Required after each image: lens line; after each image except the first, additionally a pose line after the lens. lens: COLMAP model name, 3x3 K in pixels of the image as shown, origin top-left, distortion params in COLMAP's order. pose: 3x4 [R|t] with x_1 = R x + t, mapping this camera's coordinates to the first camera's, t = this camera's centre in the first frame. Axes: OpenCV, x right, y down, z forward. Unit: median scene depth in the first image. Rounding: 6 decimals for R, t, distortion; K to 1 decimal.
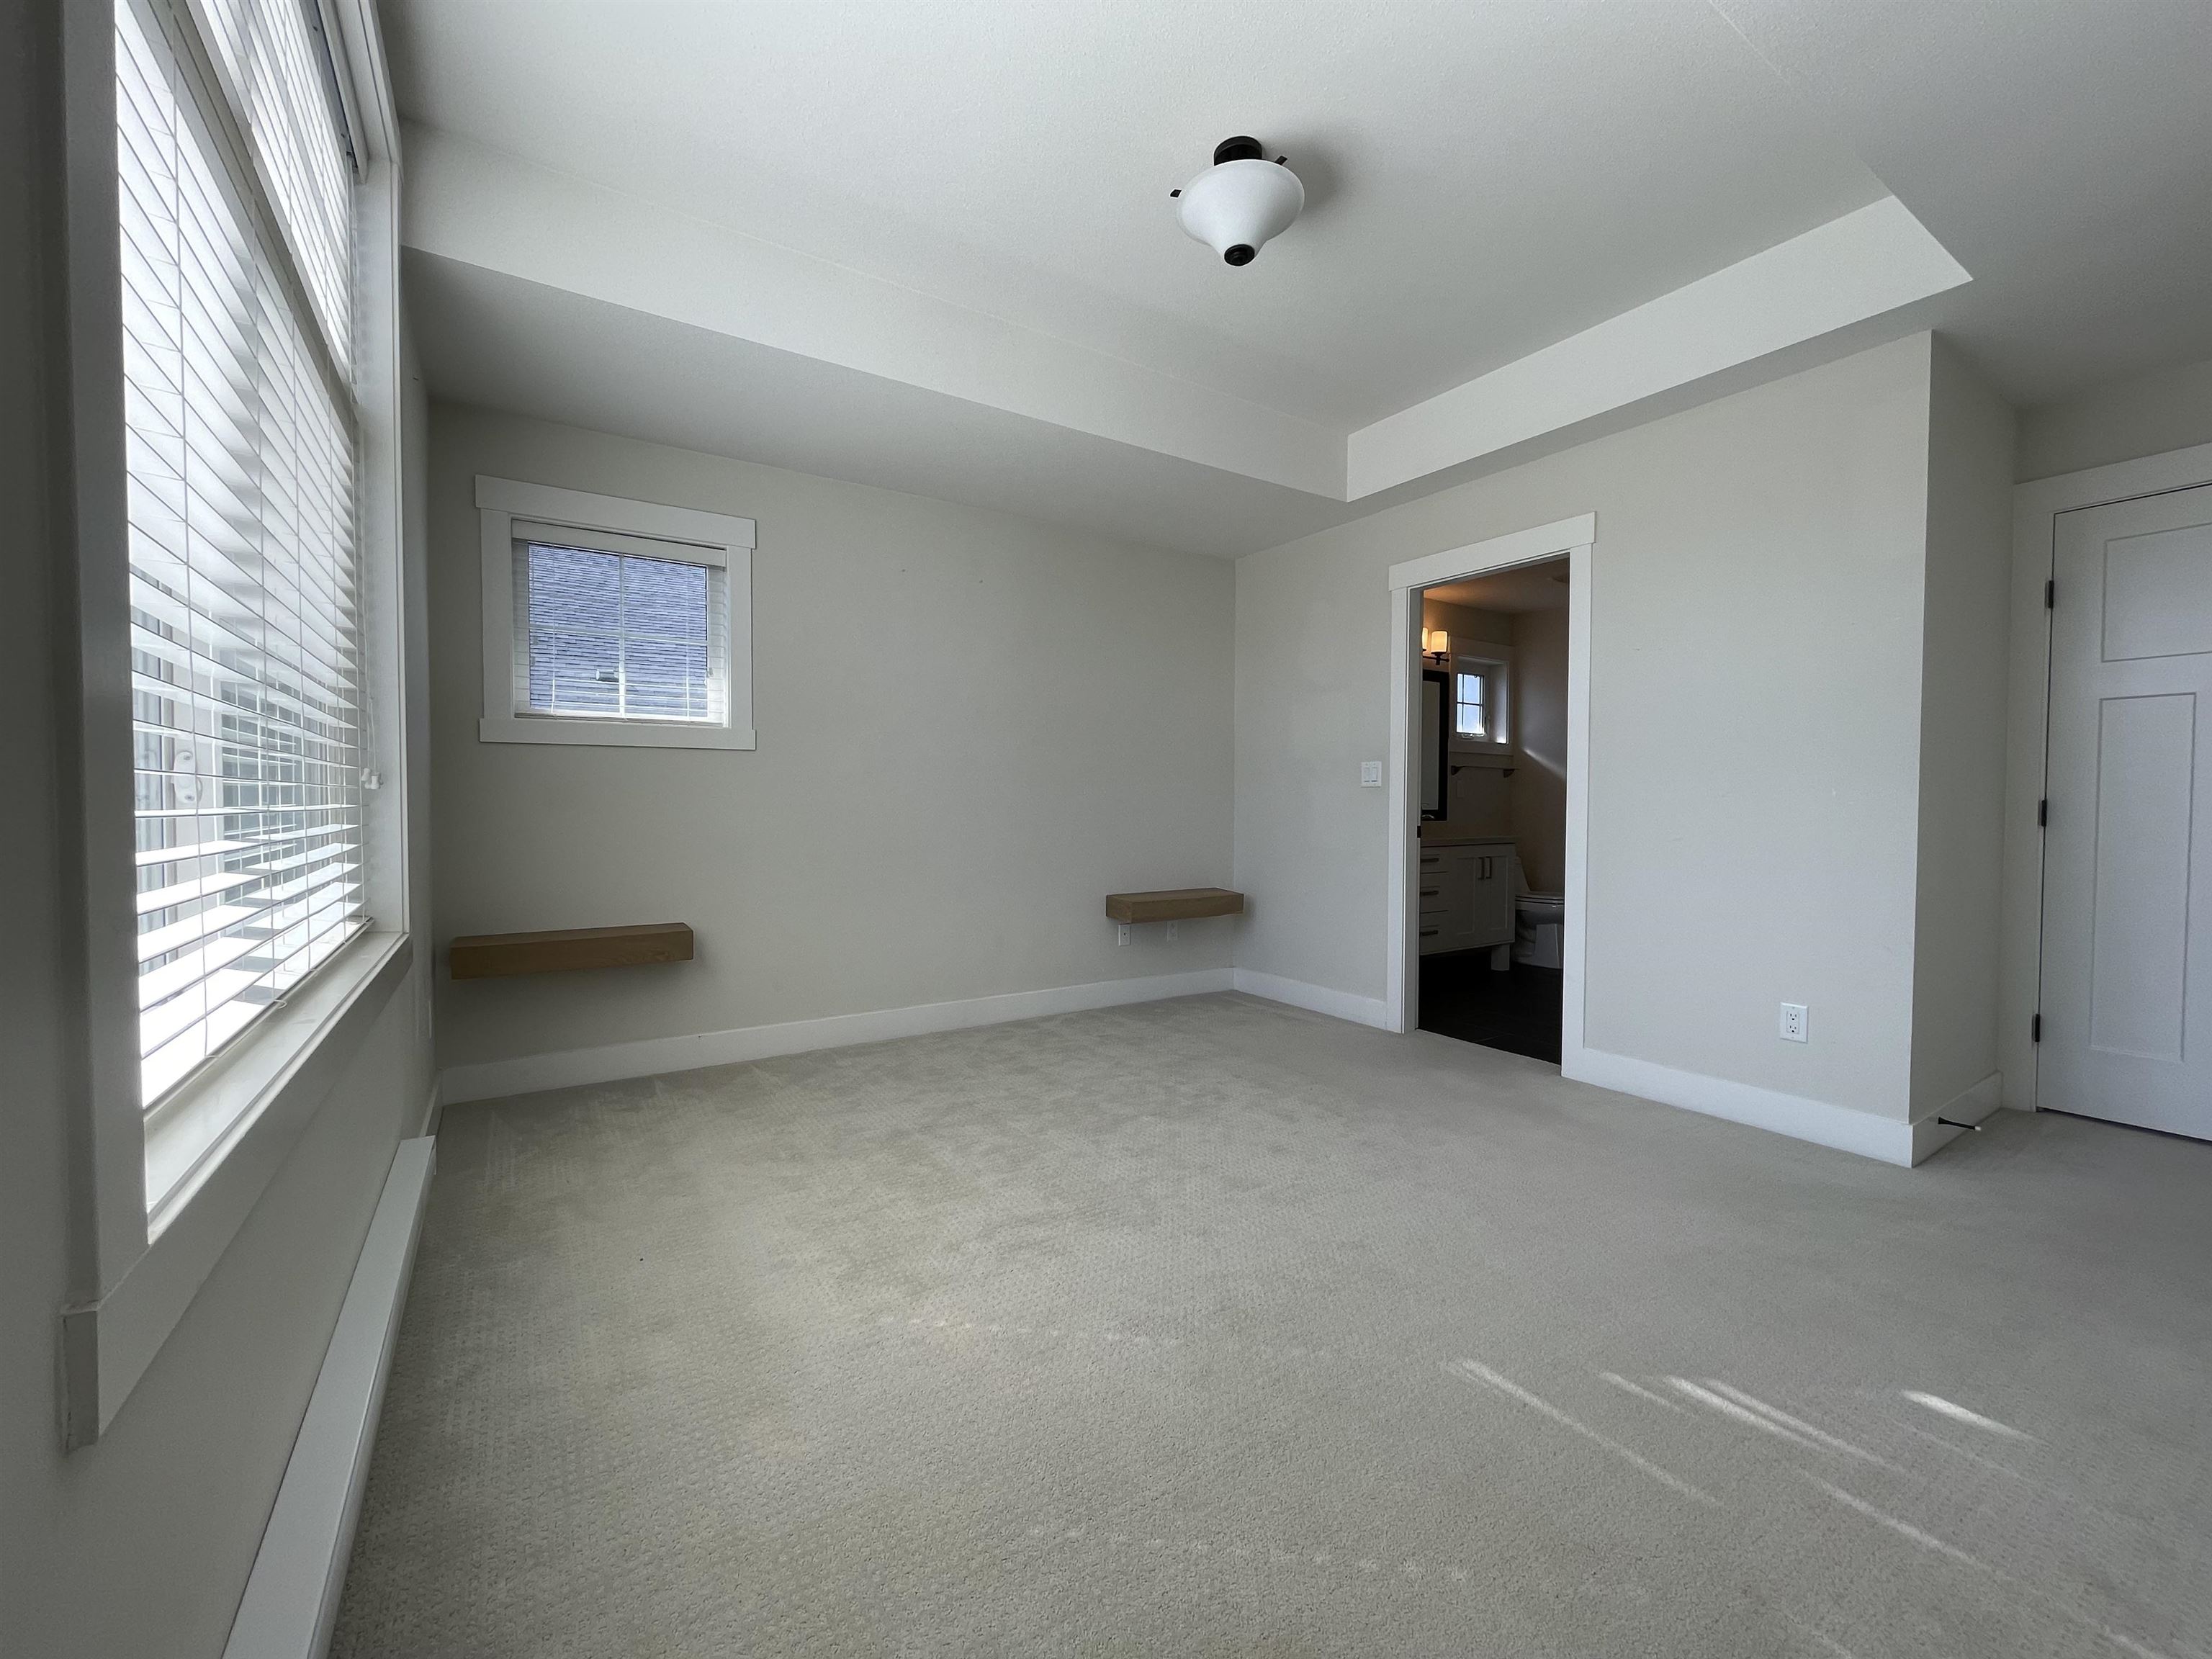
lens RADIAL K [[902.8, 0, 1106.1], [0, 902.8, 836.6], [0, 0, 1]] dist [0.003990, 0.000065]
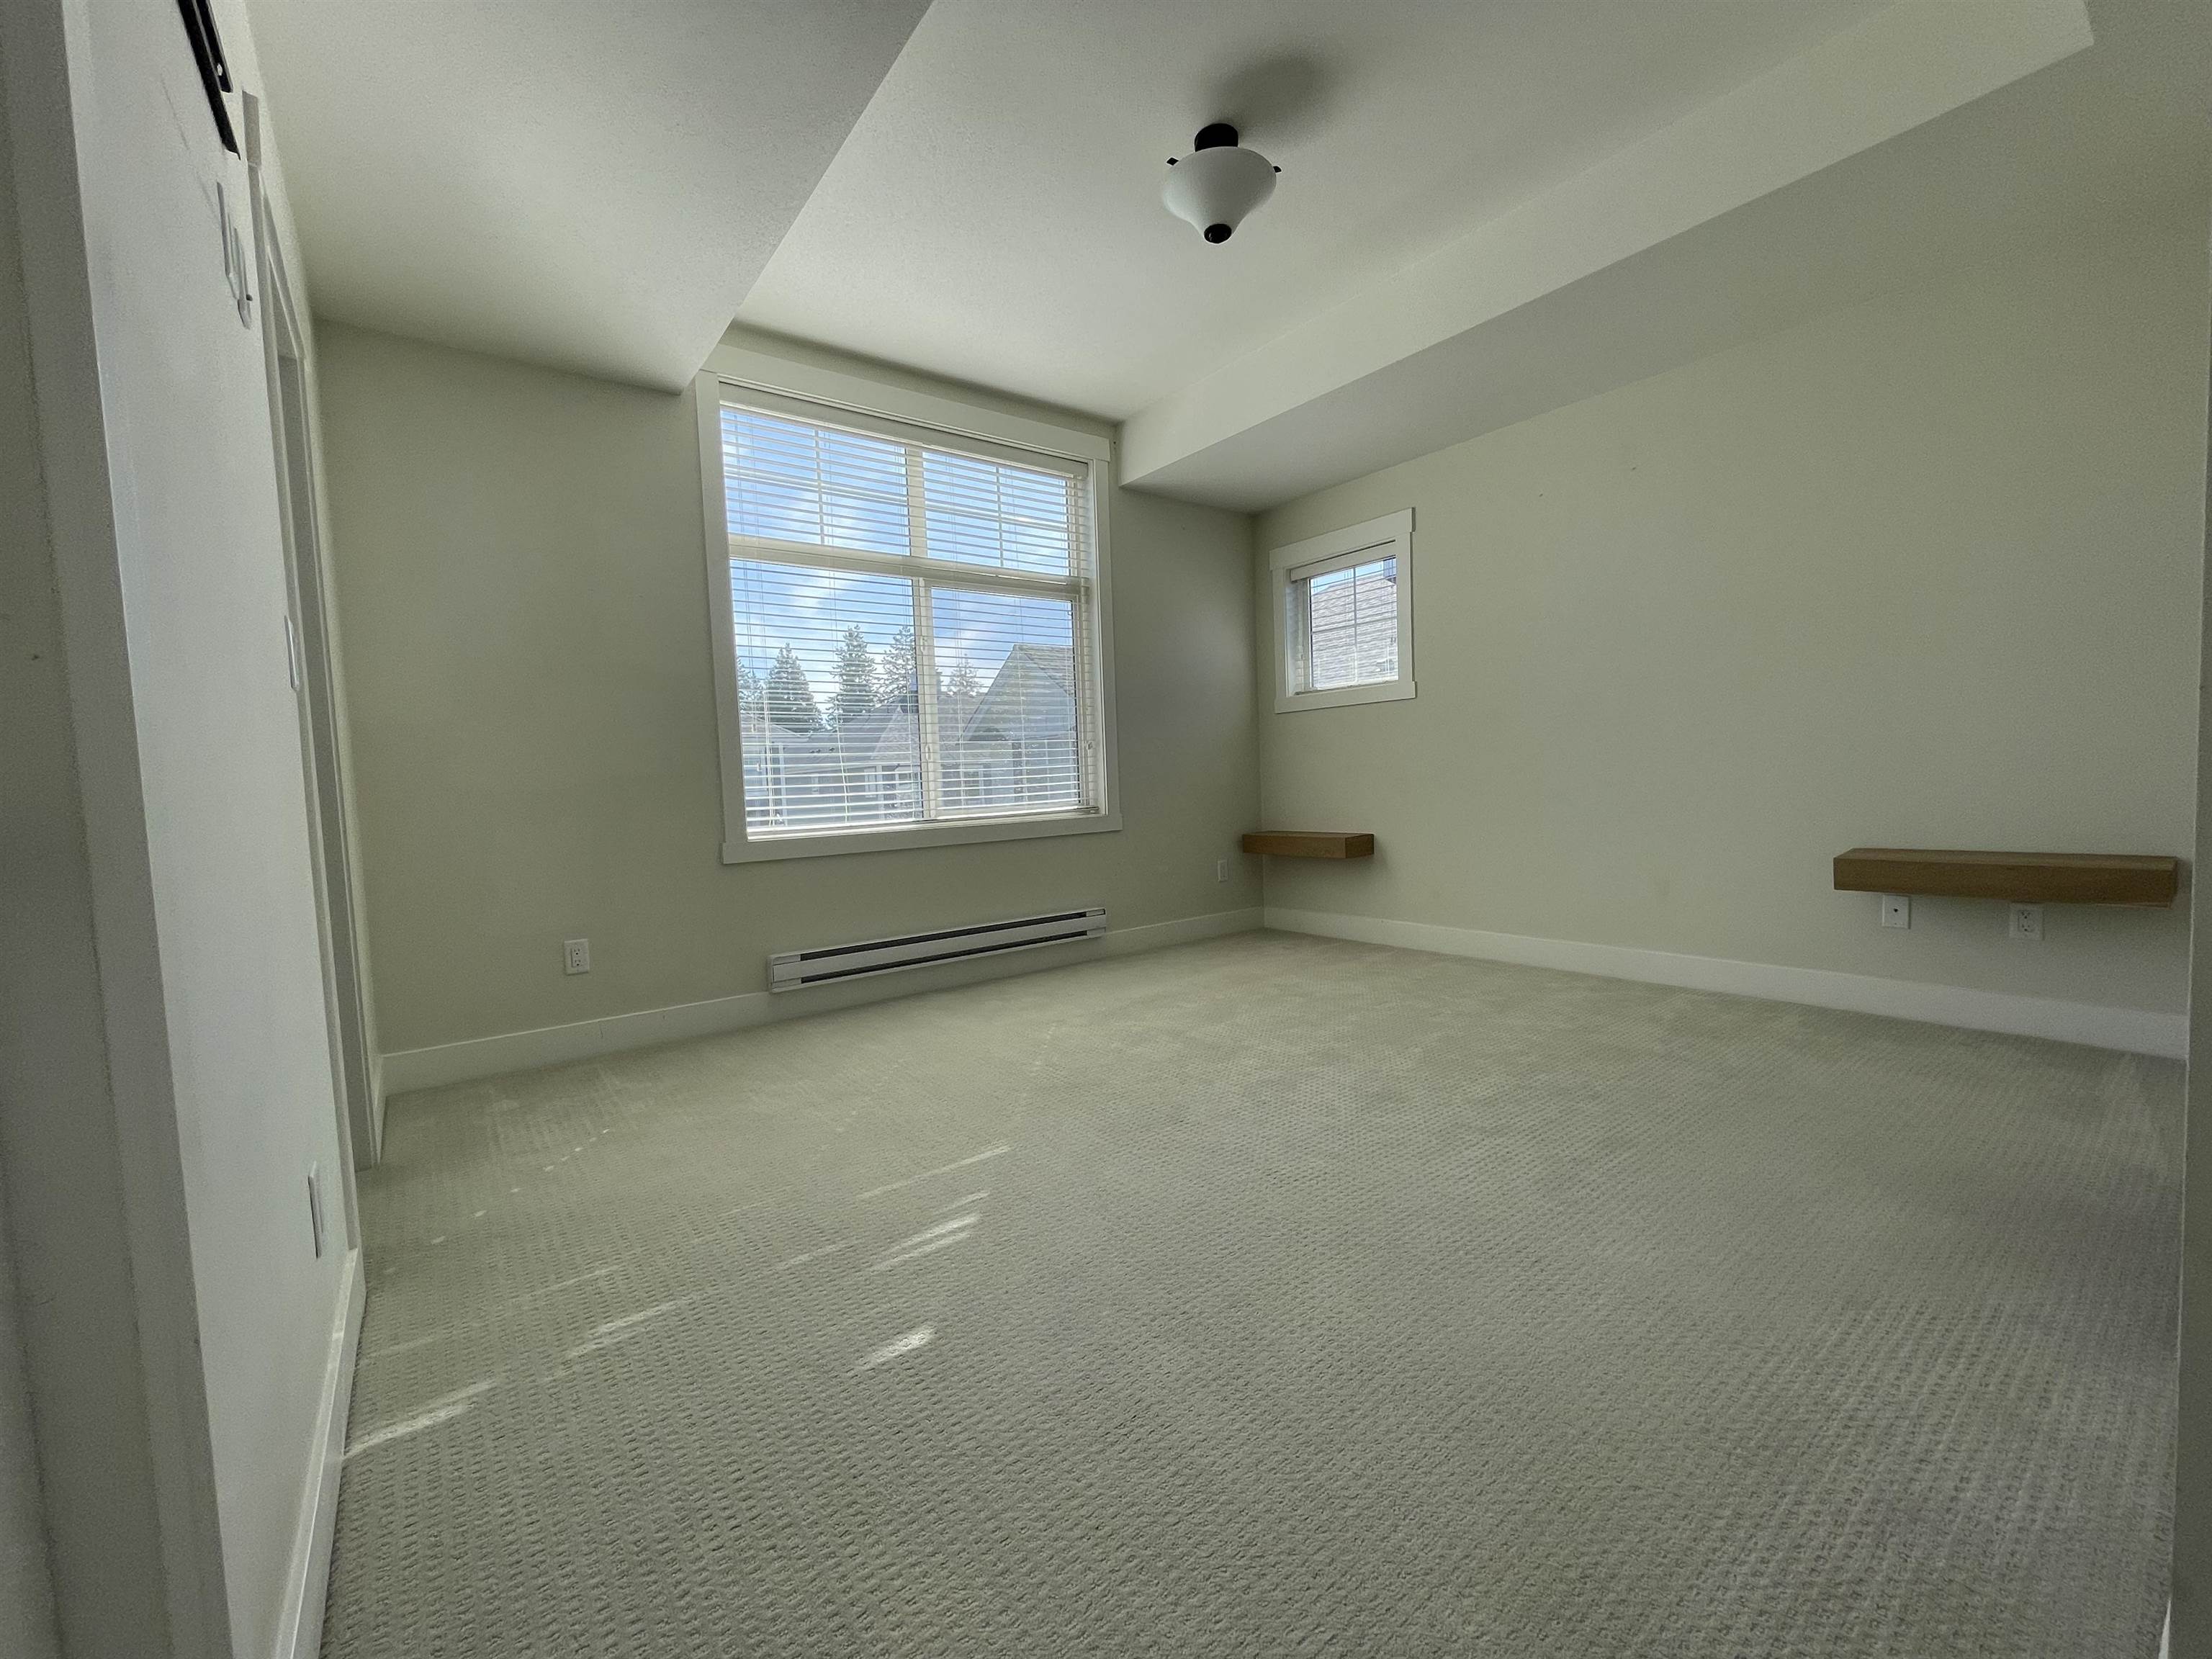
lens RADIAL K [[902.8, 0, 1106.5], [0, 902.8, 817.1], [0, 0, 1]] dist [0.003990, 0.000065]
pose [[0.081349, 0.044902, -0.995674, 0.869140], [0.001319, 0.998979, 0.045159, 0.012505], [0.996685, -0.004986, 0.081206, 0.518381]]
